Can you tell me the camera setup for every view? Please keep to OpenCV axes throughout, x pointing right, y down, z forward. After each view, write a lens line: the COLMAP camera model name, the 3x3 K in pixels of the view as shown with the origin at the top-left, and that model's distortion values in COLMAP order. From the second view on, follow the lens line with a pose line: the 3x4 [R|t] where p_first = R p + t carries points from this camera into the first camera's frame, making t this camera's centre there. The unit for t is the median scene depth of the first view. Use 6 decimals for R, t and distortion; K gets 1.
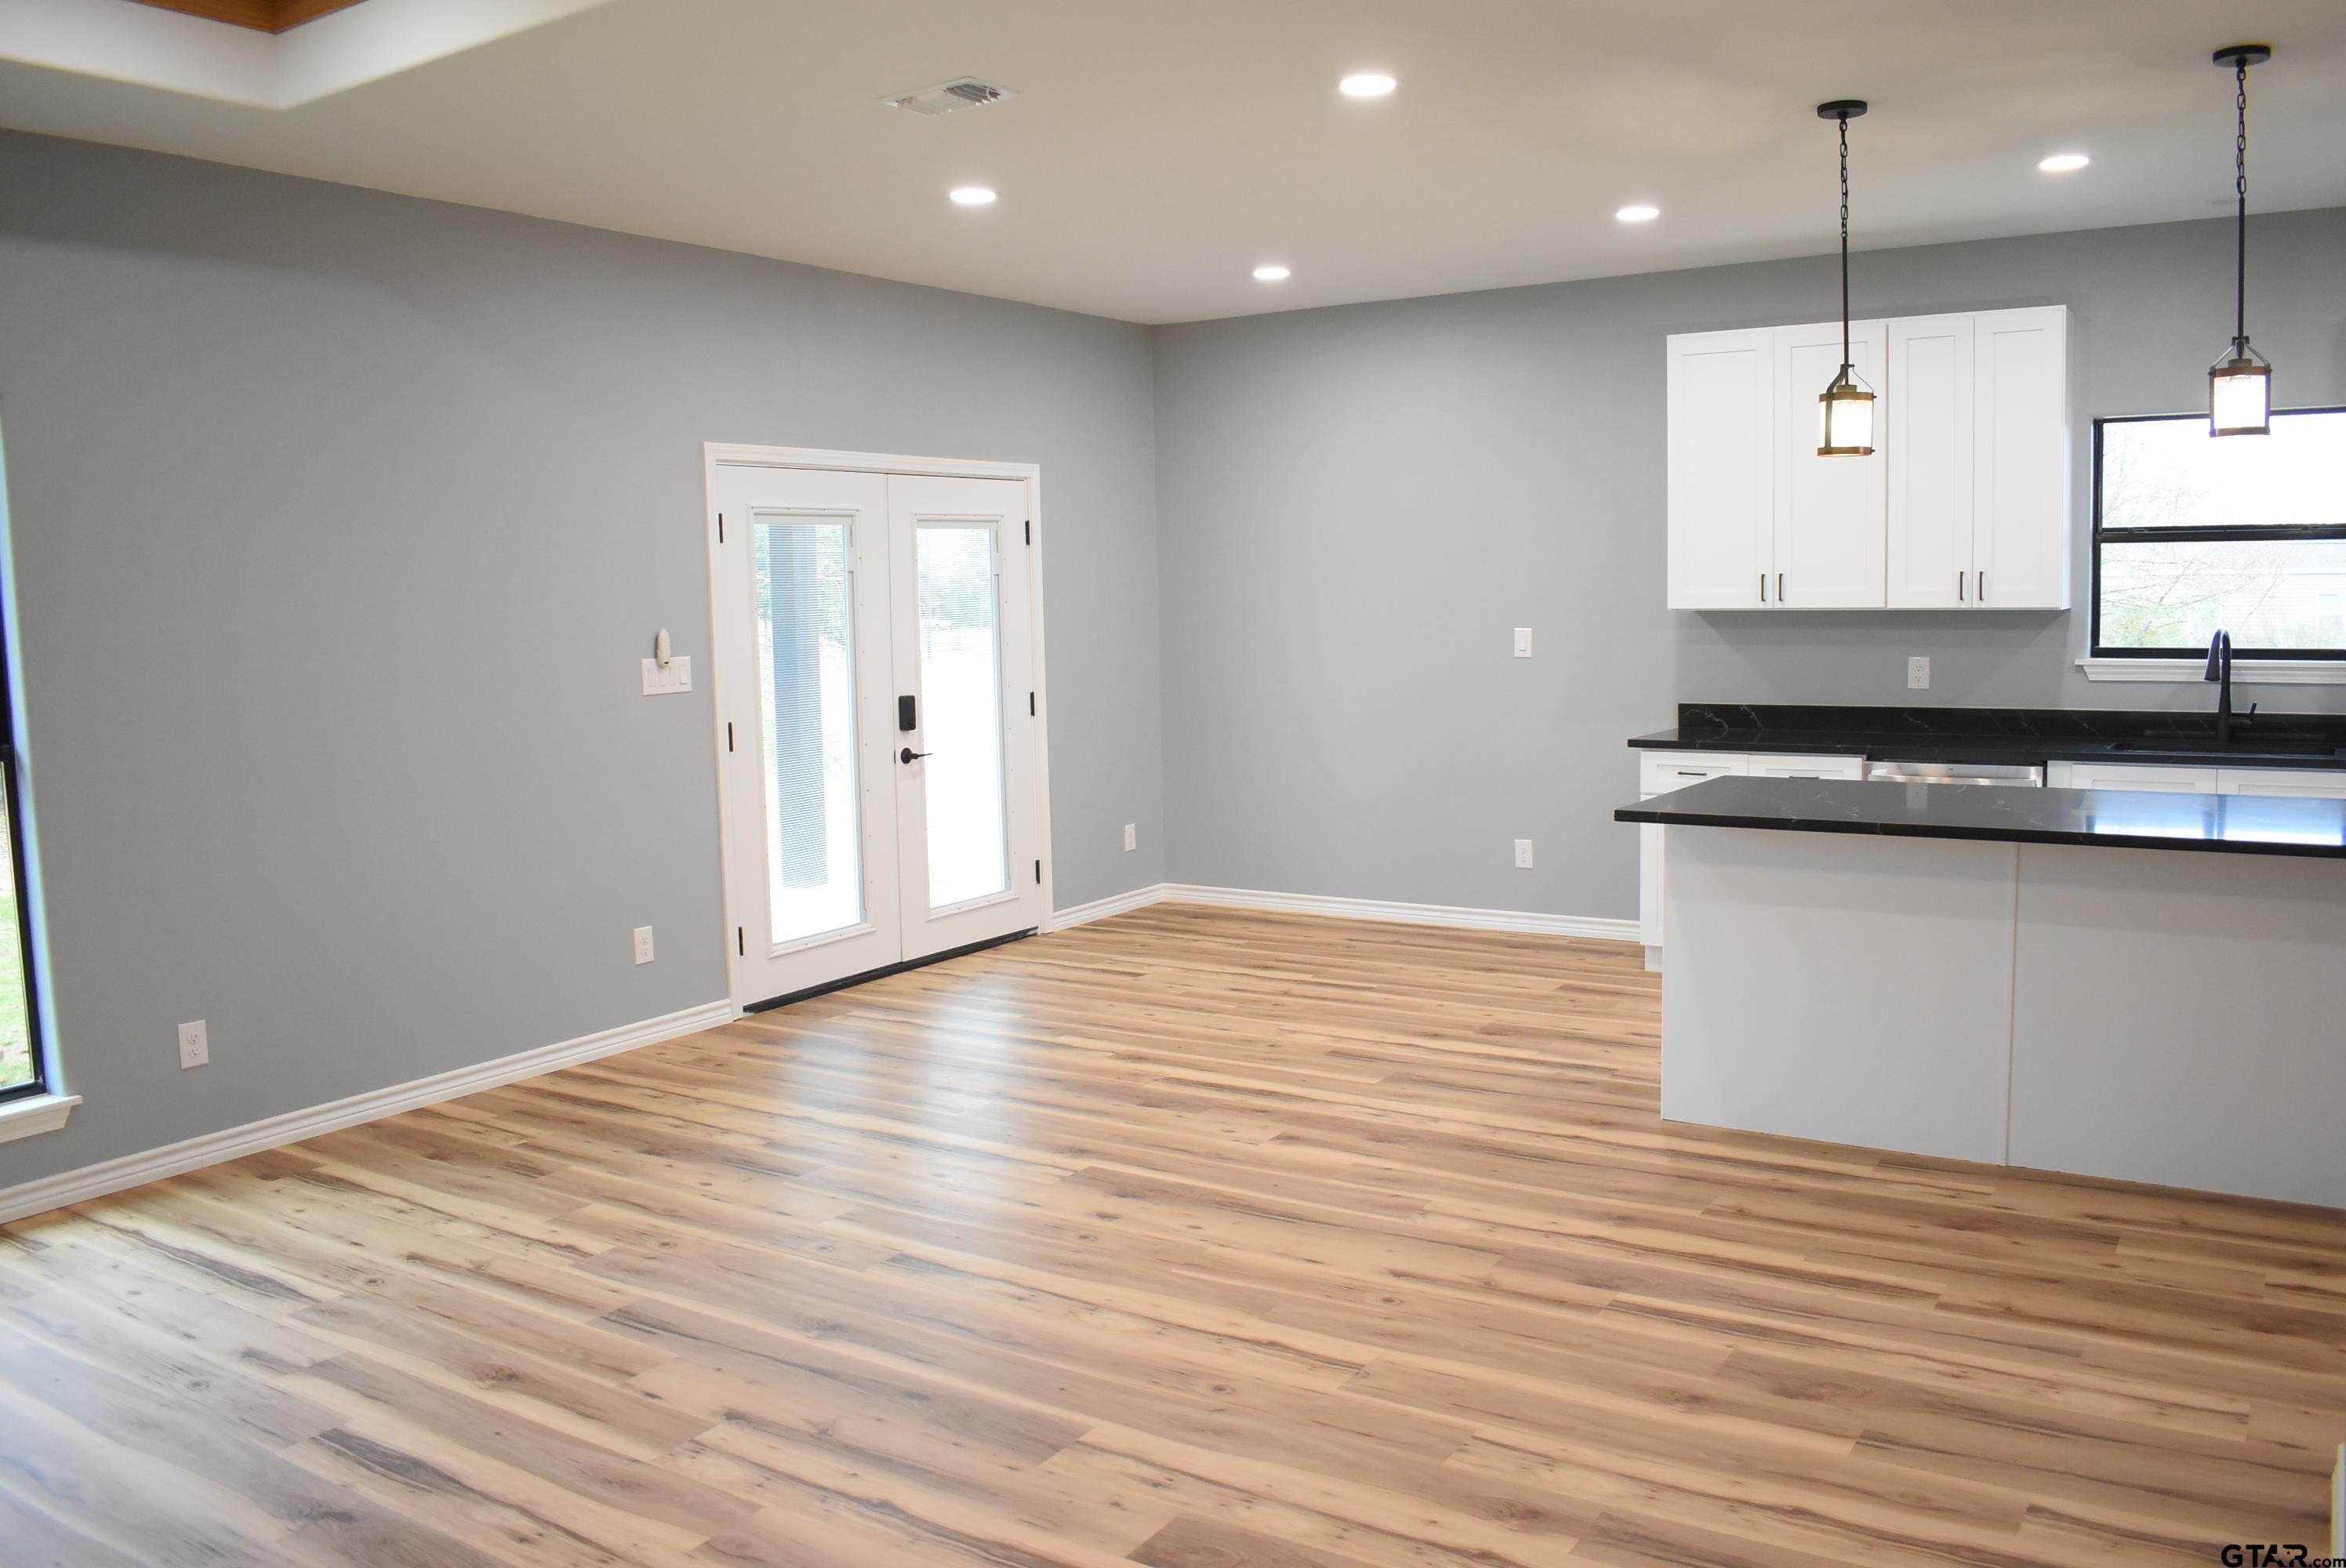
lens RADIAL K [[1825.1, 0, 1183.4], [0, 1825.1, 781.2], [0, 0, 1]] dist [-0.092844, 0.010454]
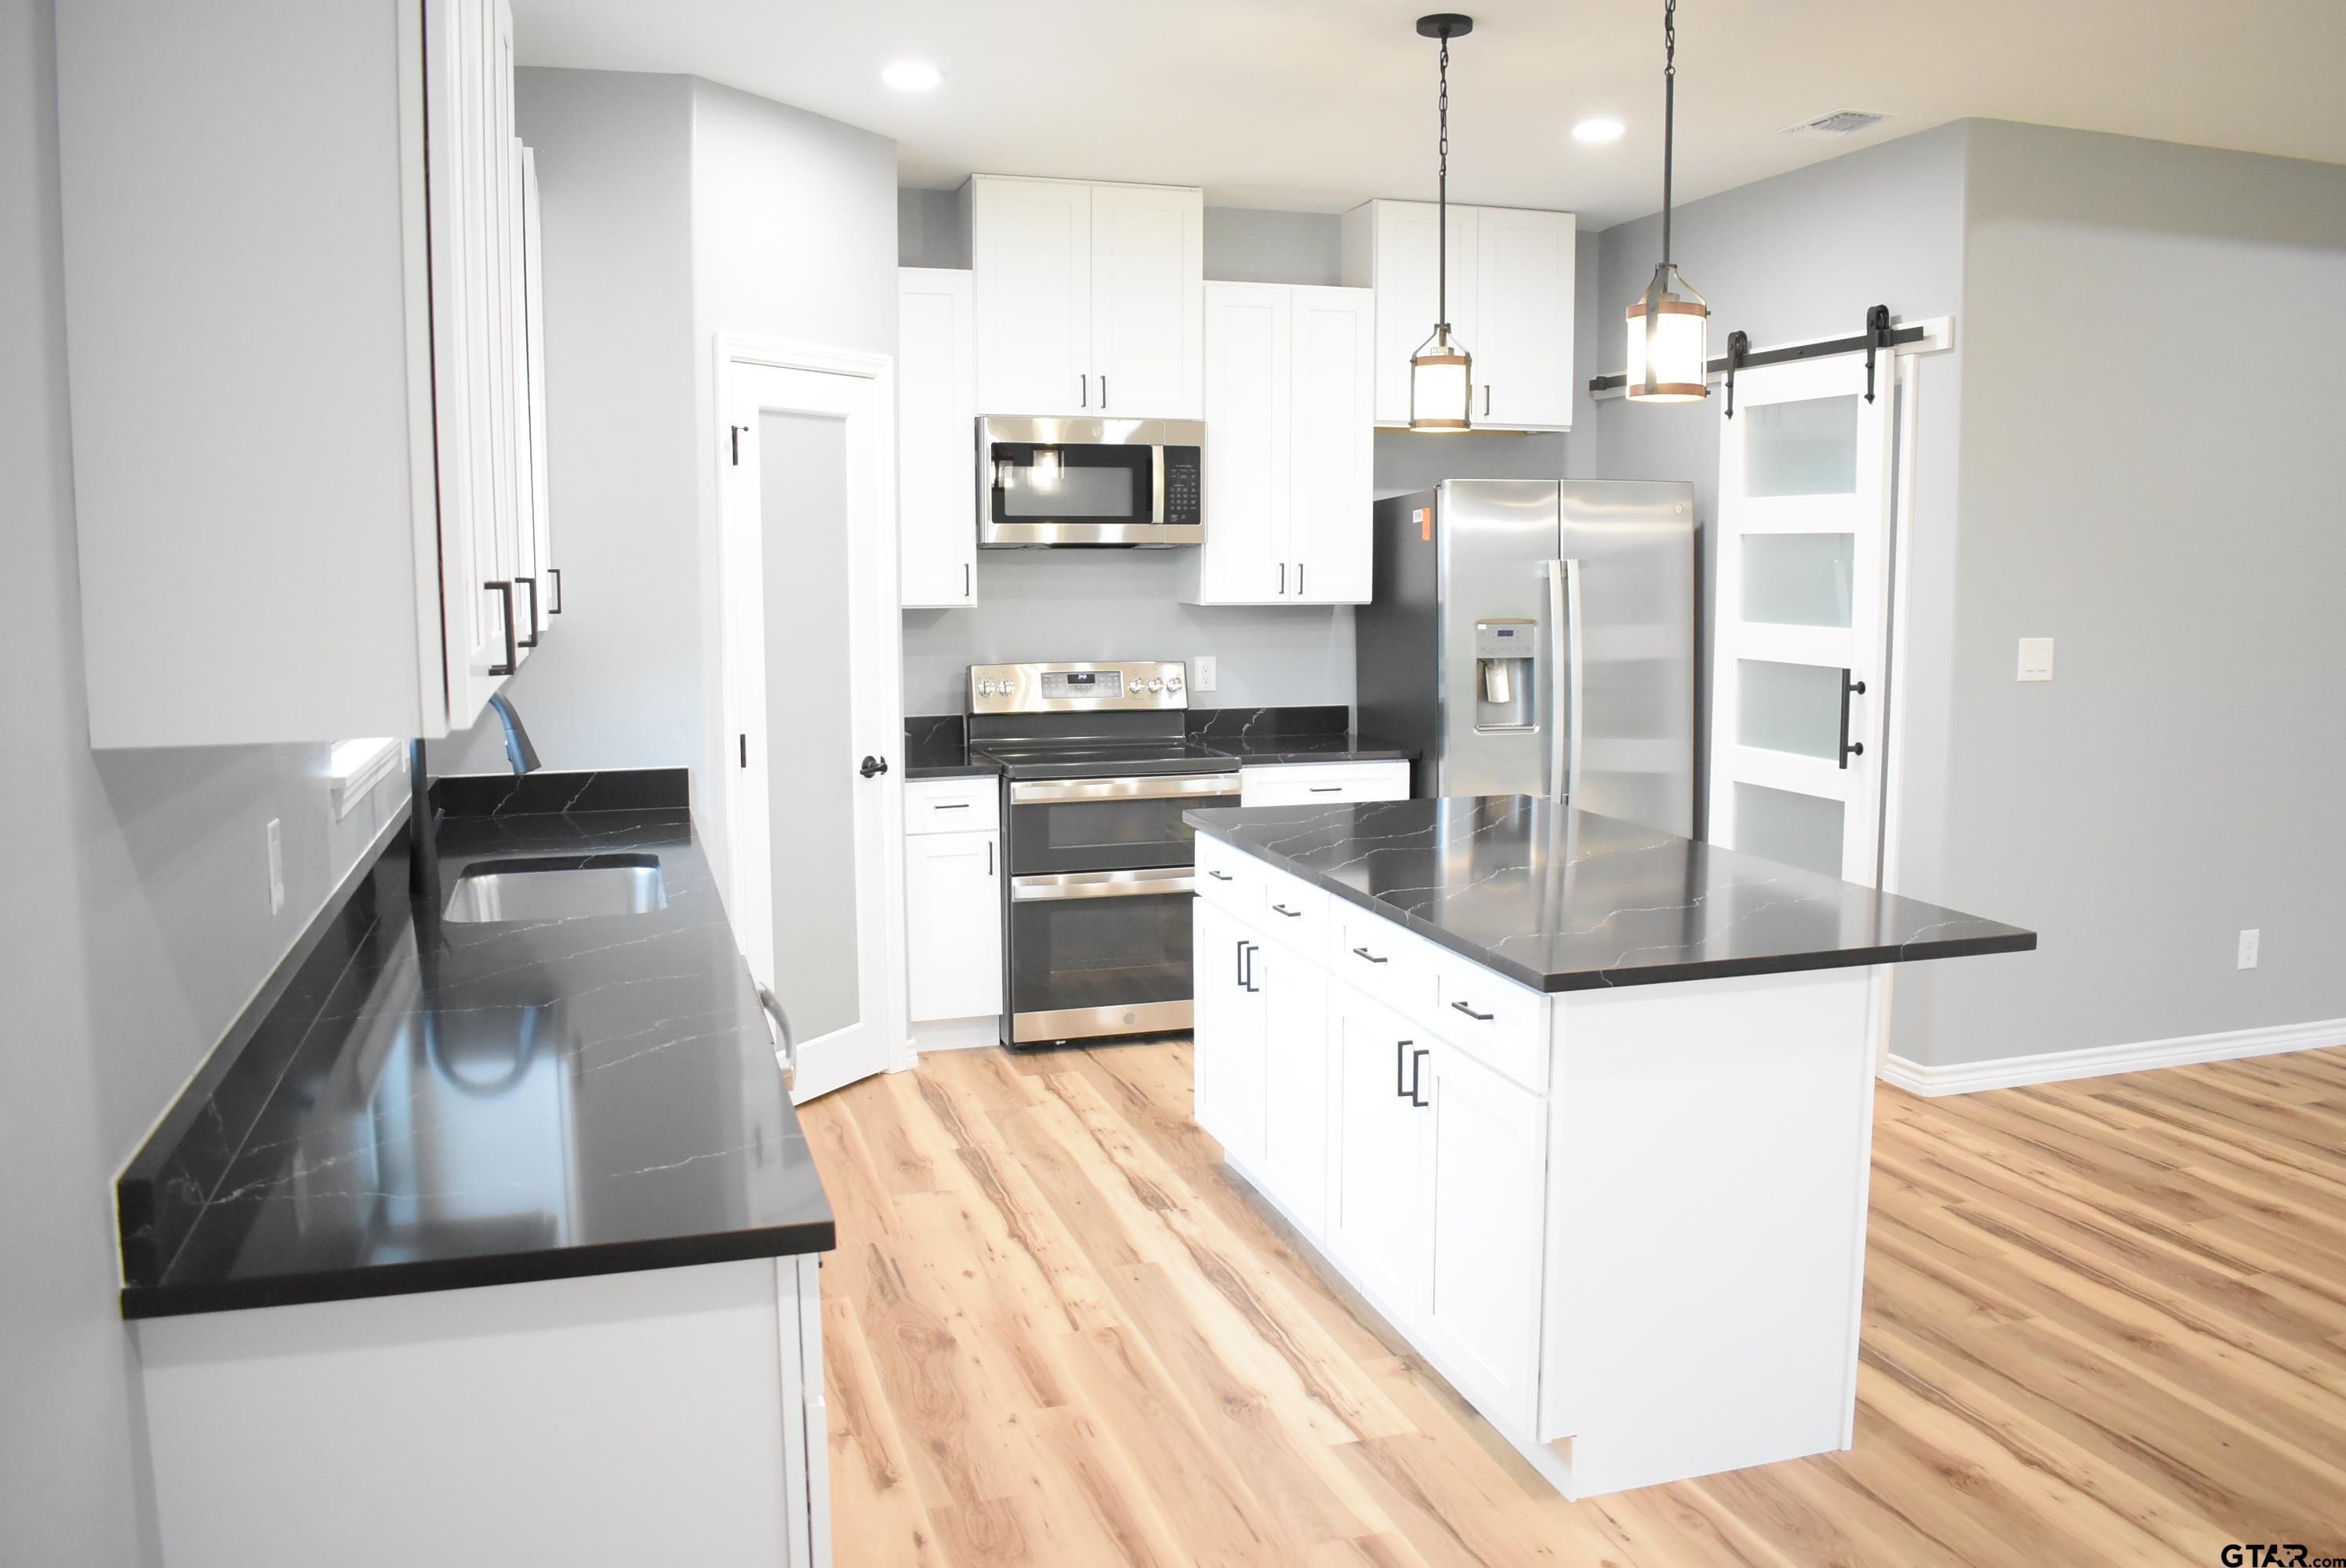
lens RADIAL K [[1828.3, 0, 1172.0], [0, 1828.3, 774.0], [0, 0, 1]] dist [-0.073546, -0.037946]
pose [[-0.760466, -0.056369, 0.646927, 0.070055], [0.090647, 0.977257, 0.191707, -0.211723], [-0.643020, 0.204428, -0.738061, 1.868415]]
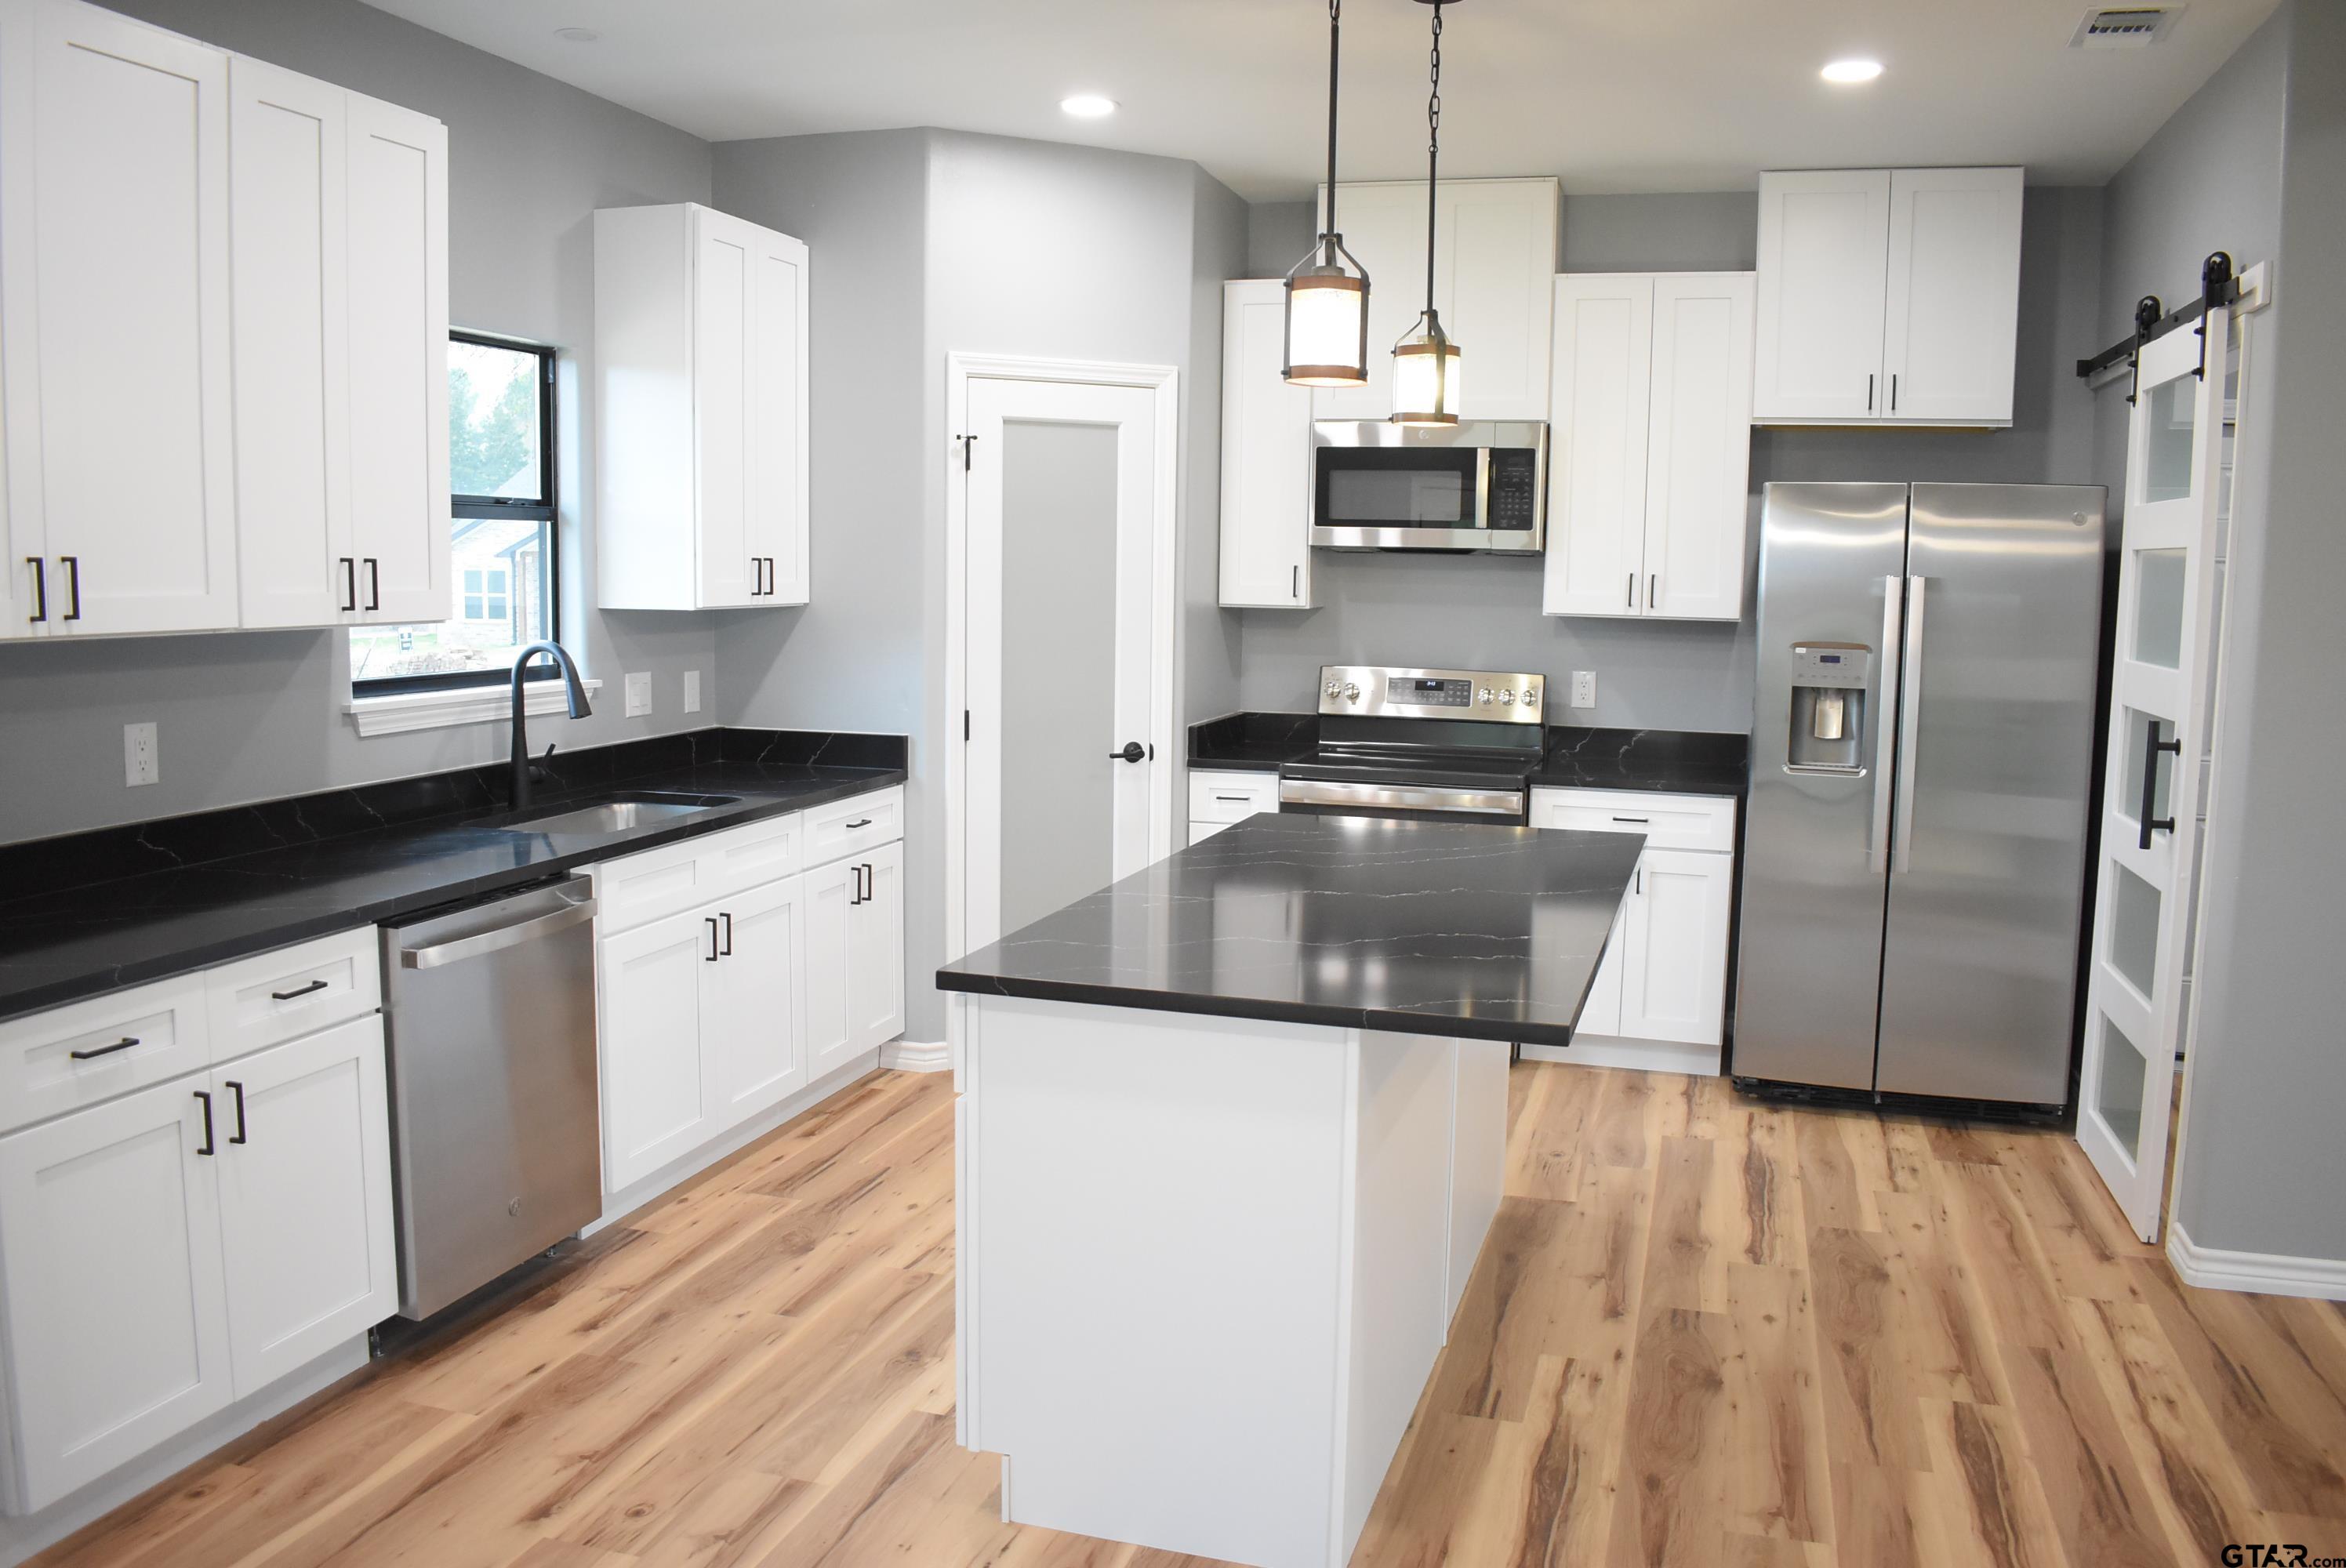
lens RADIAL K [[1825.1, 0, 1183.4], [0, 1825.1, 781.2], [0, 0, 1]] dist [-0.092844, 0.010454]
pose [[-0.265218, -0.102632, 0.958711, -0.252155], [0.098377, 0.986249, 0.132795, -0.148690], [-0.959157, 0.129535, -0.251475, 1.383534]]
